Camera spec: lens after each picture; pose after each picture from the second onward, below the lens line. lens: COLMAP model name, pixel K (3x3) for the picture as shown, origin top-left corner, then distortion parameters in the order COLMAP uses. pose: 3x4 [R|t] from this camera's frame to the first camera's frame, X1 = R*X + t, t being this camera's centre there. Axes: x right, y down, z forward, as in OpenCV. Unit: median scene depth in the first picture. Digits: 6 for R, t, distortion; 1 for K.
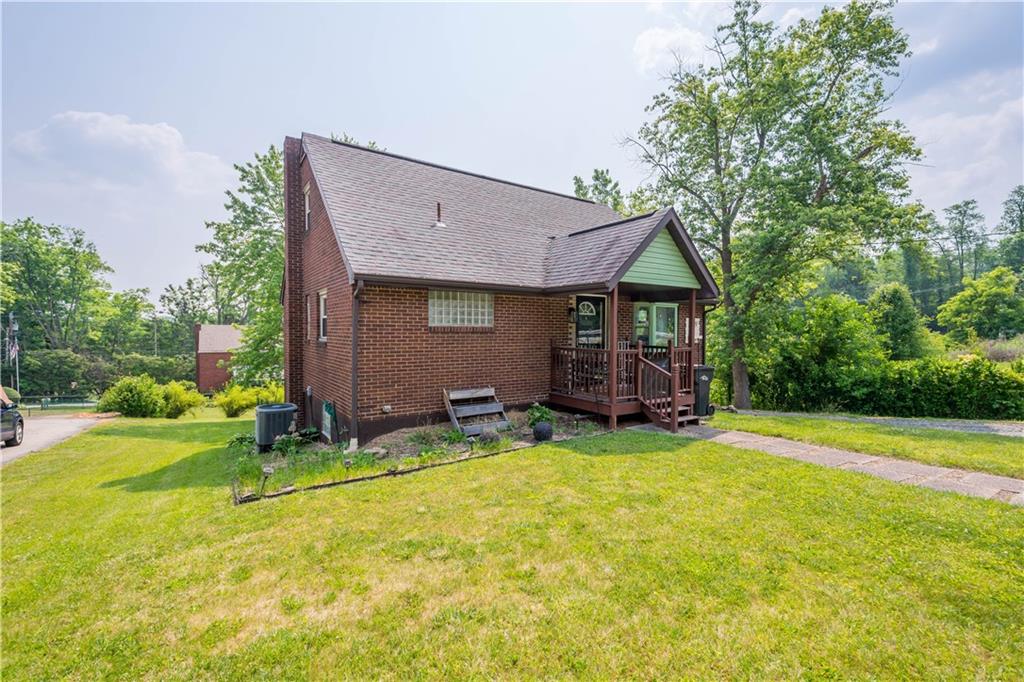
lens RADIAL K [[450.9, 0, 517.6], [0, 450.9, 335.8], [0, 0, 1]] dist [-0.001356, -0.000836]
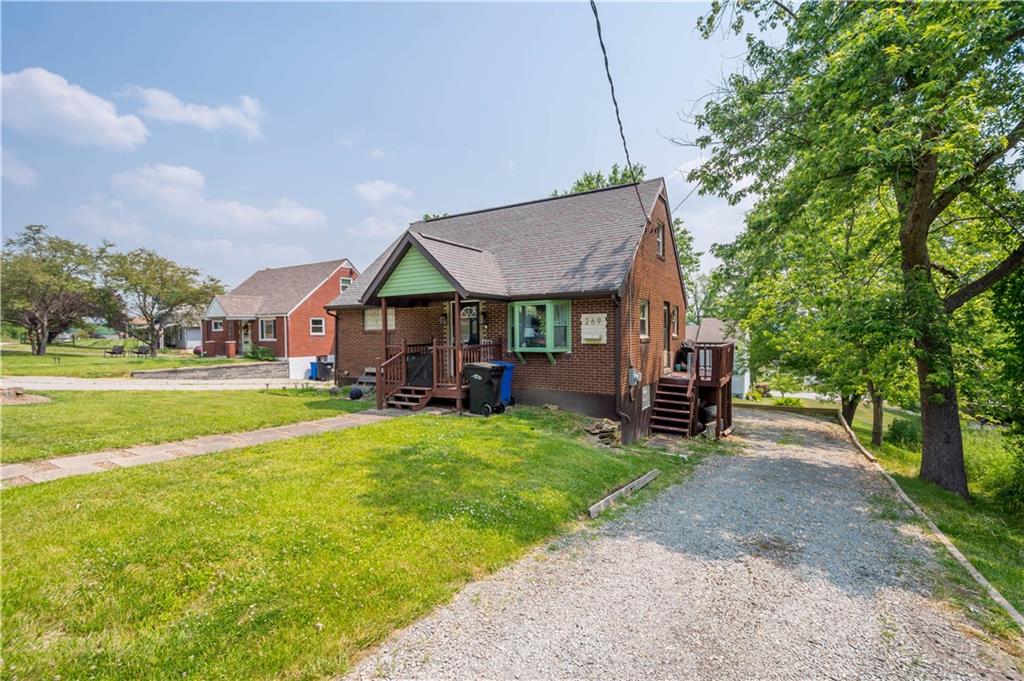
lens RADIAL K [[450.9, 0, 517.6], [0, 450.9, 335.3], [0, 0, 1]] dist [-0.001356, -0.000836]
pose [[0.404667, -0.003283, -0.914458, 1.570182], [0.000734, 0.999994, -0.003265, 0.004895], [0.914464, 0.000650, 0.404667, 0.772705]]
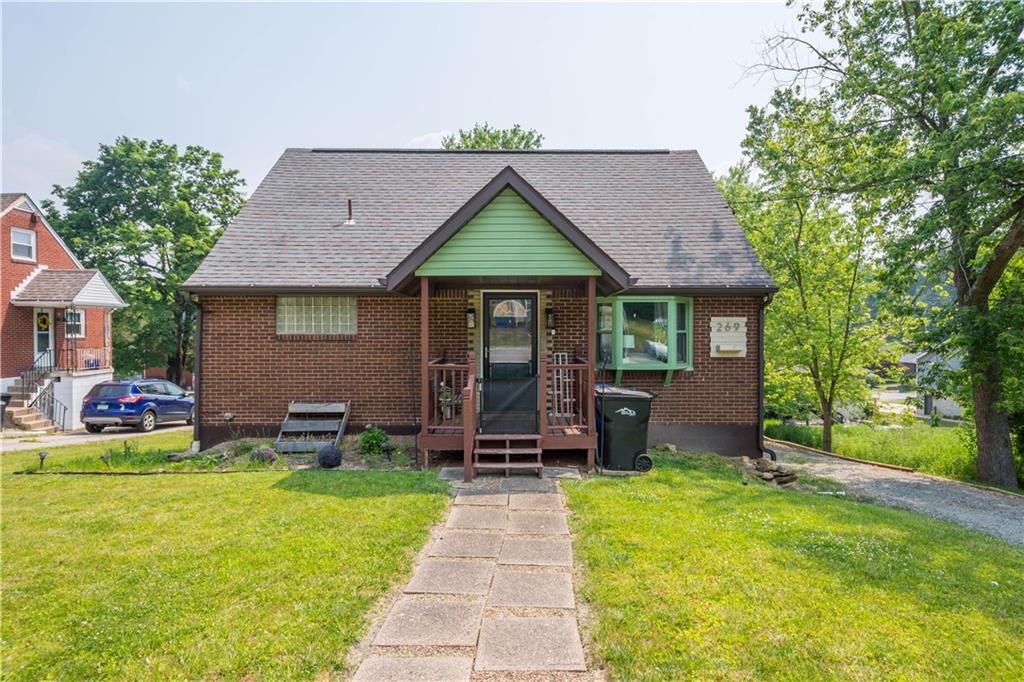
lens RADIAL K [[558.7, 0, 512.0], [0, 558.7, 341.0], [0, 0, 1]] dist [0.004626, 0.000464]
pose [[0.819892, 0.002823, -0.572512, 0.836914], [-0.002253, 0.999996, 0.001704, -0.009673], [0.572514, -0.000107, 0.819895, 0.286585]]
